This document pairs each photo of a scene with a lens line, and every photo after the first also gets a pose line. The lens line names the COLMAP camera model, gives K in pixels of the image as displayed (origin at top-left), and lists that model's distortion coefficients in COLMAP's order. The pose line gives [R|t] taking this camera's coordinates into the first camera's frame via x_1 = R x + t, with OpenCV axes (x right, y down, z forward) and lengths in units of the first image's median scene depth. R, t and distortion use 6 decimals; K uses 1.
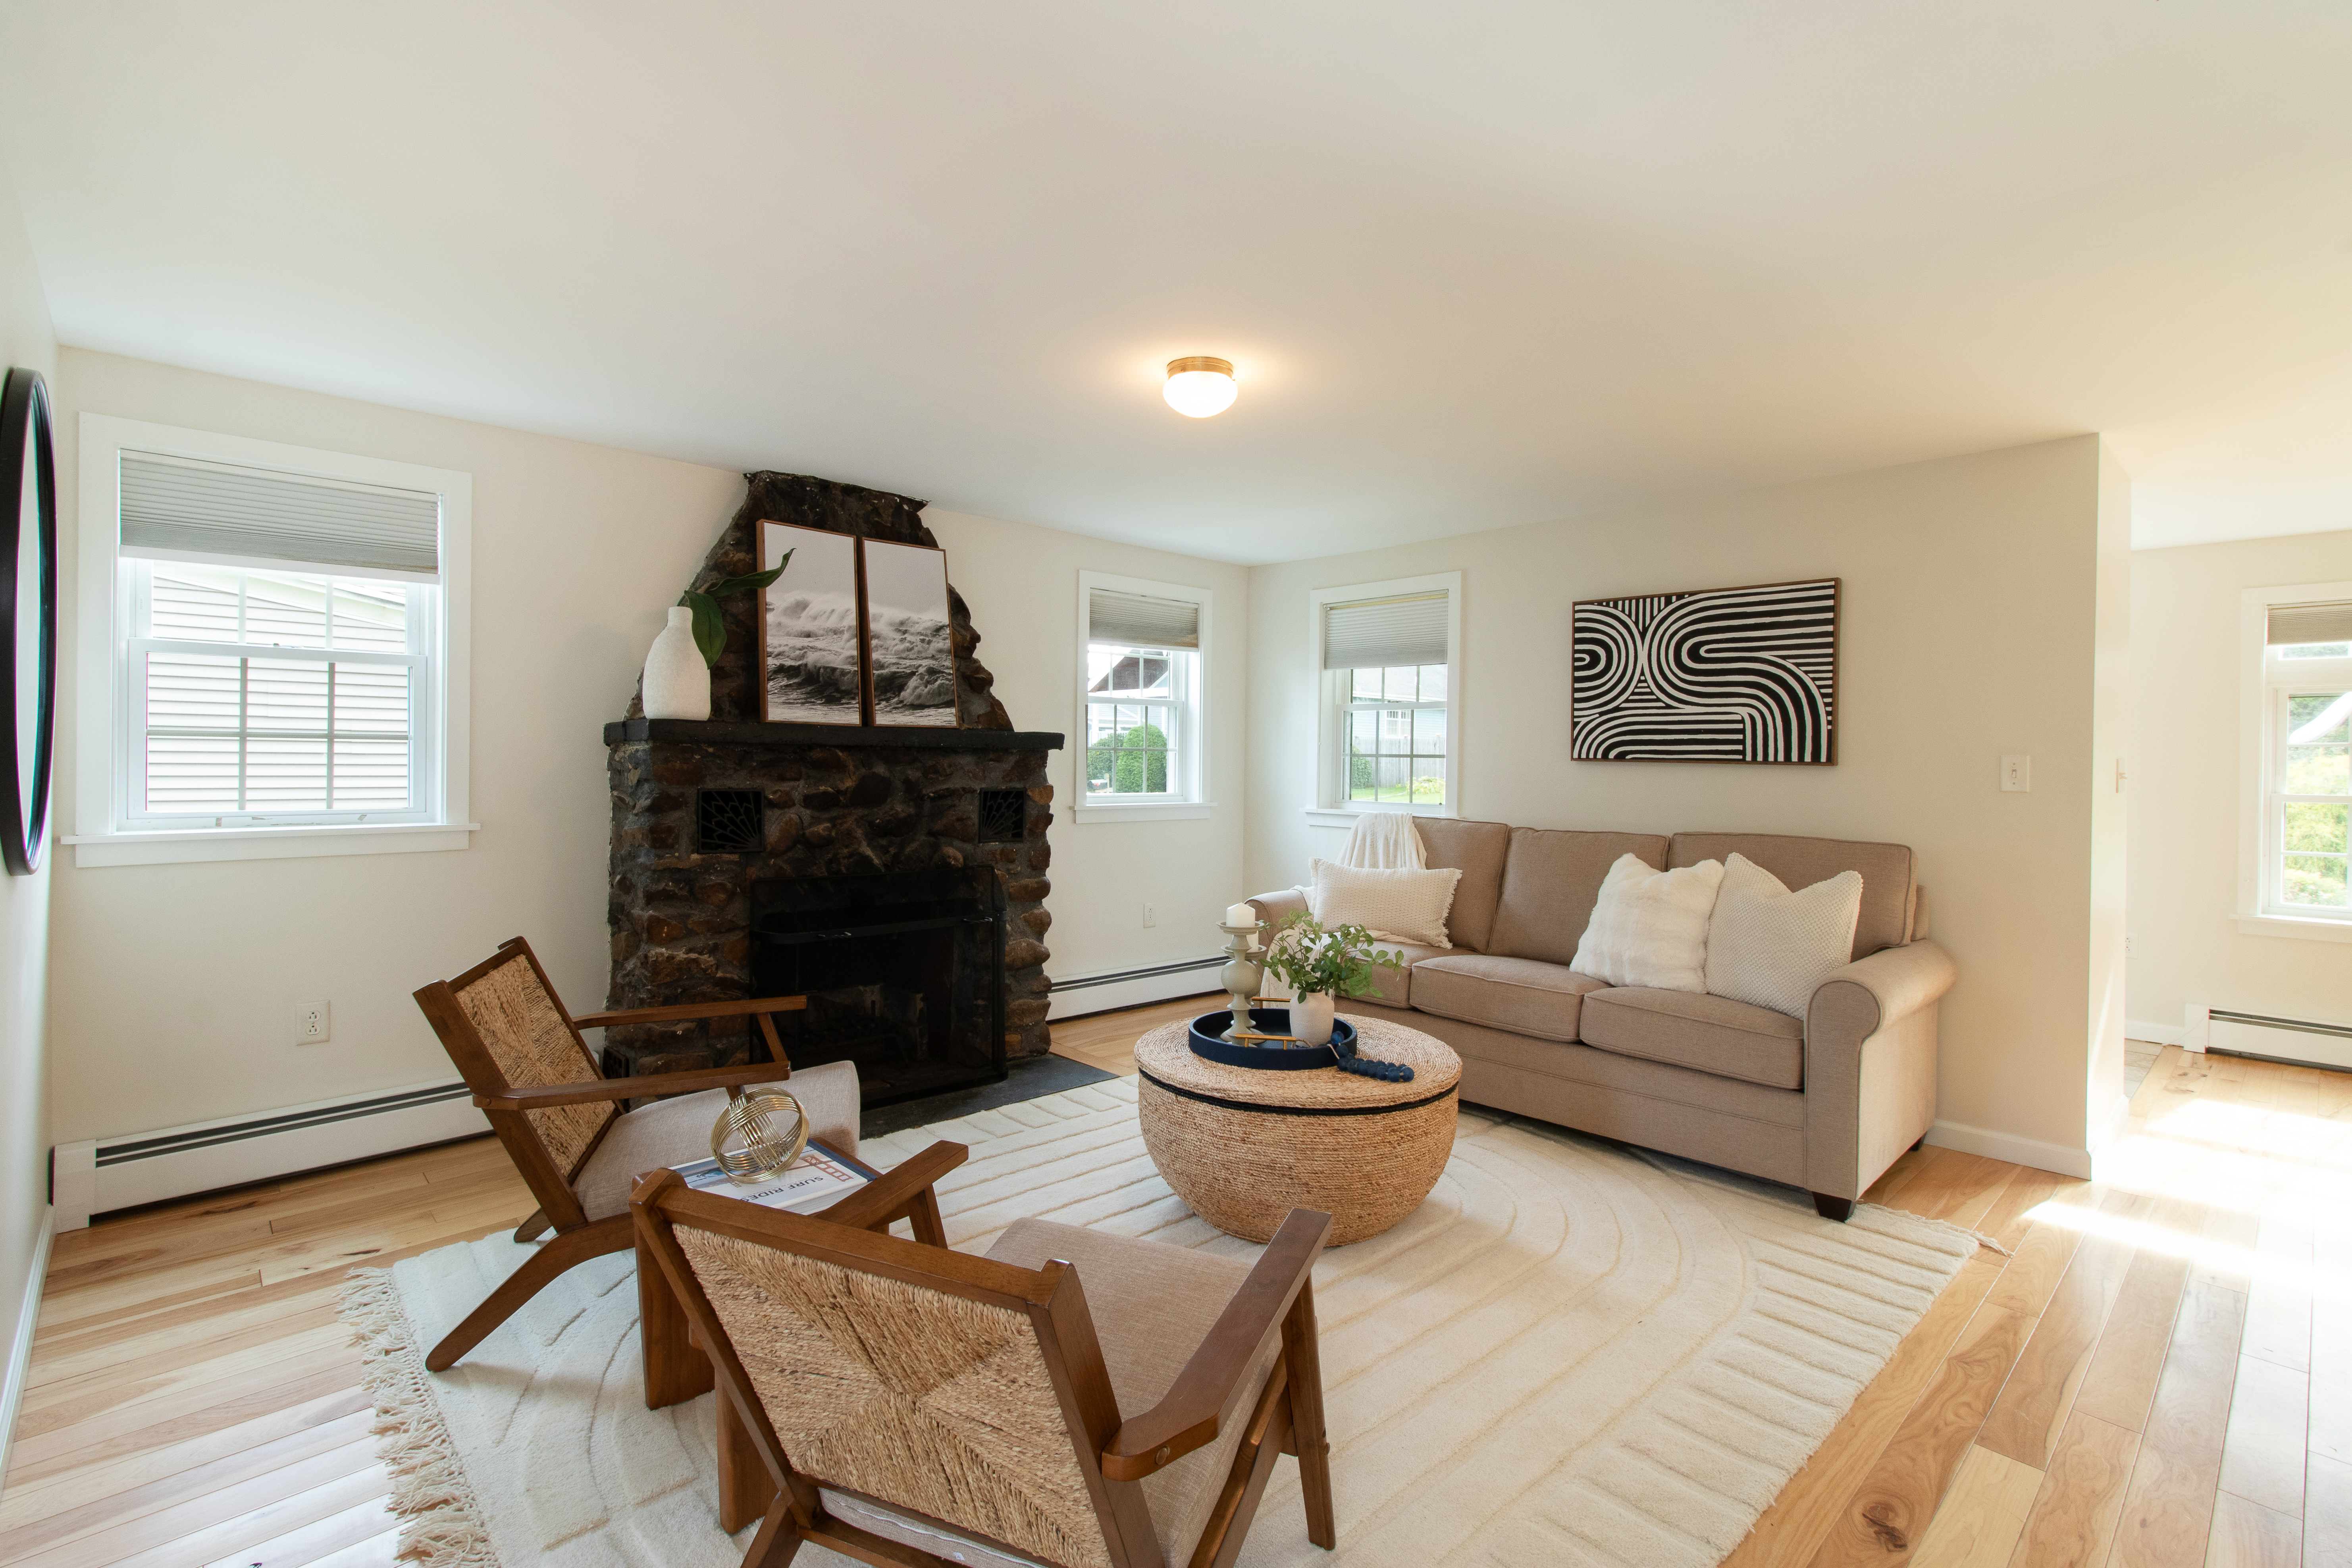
lens RADIAL K [[1082.0, 0, 1164.3], [0, 1082.0, 758.4], [0, 0, 1]] dist [-0.000539, -0.000164]
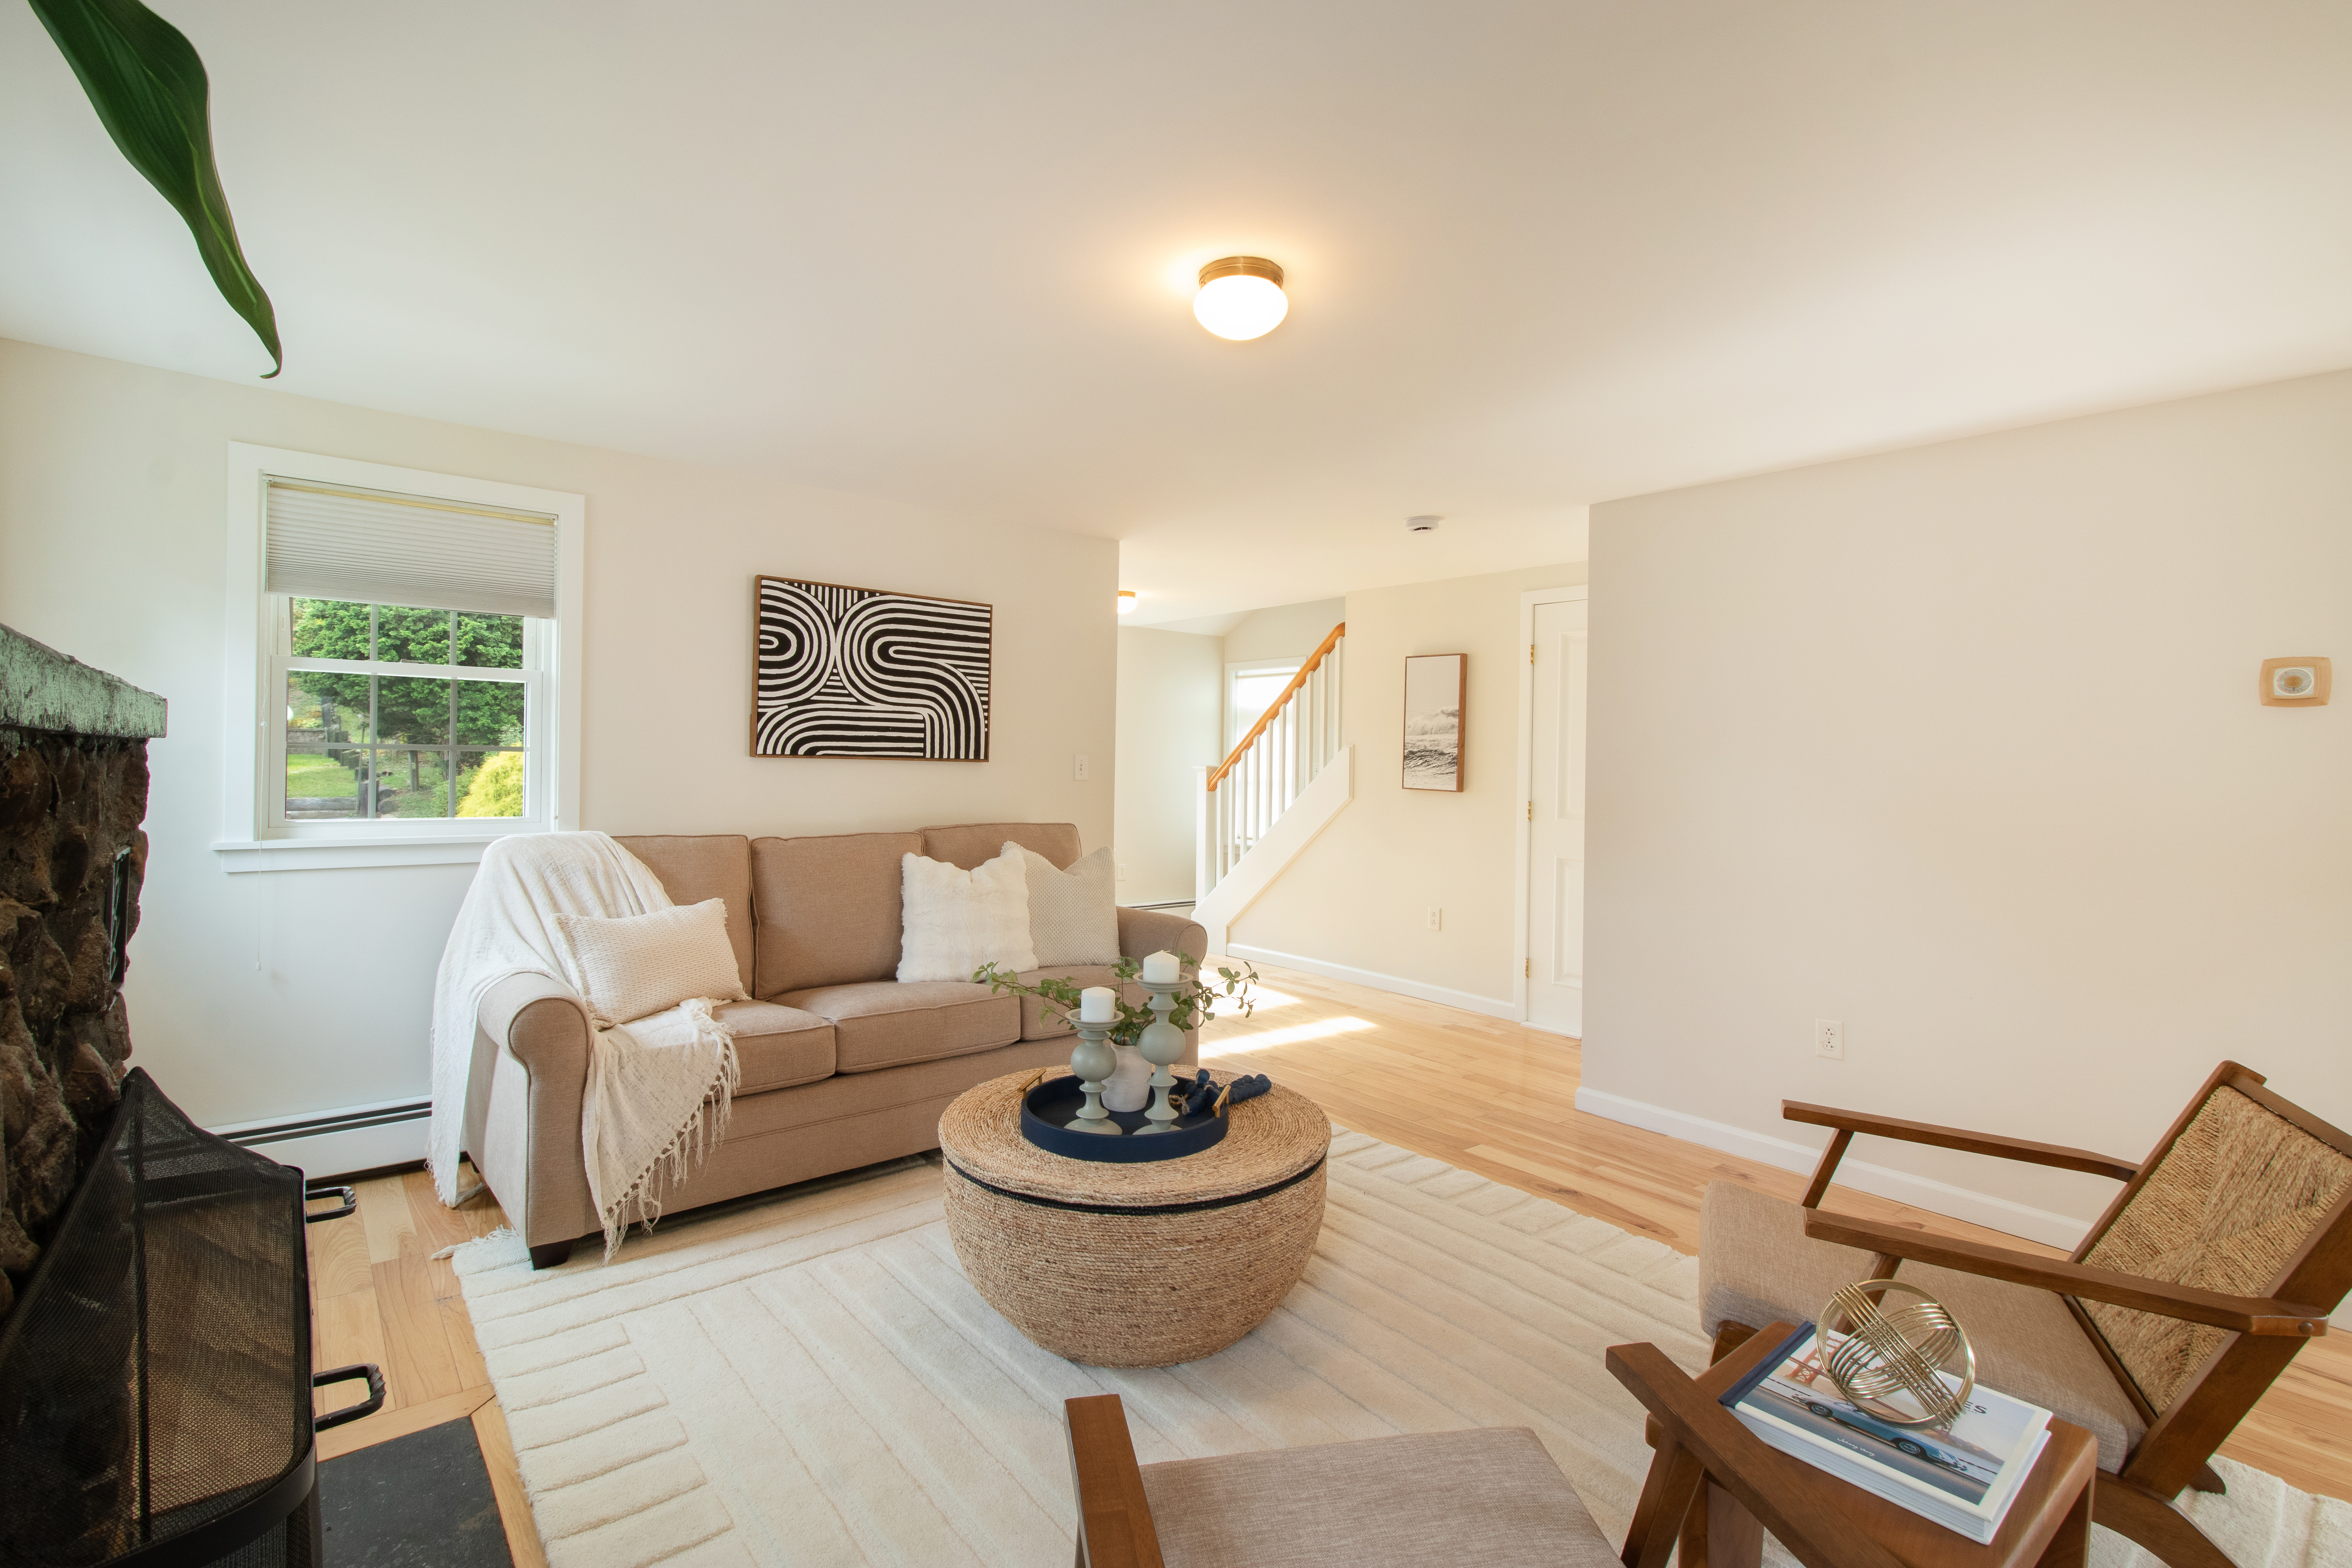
lens RADIAL K [[1082.0, 0, 1164.3], [0, 1082.0, 758.4], [0, 0, 1]] dist [-0.000539, -0.000164]
pose [[0.066025, -0.012654, 0.997738, -0.502600], [-0.018128, 0.999739, 0.013879, -0.015645], [-0.997653, -0.019003, 0.065778, 0.653544]]
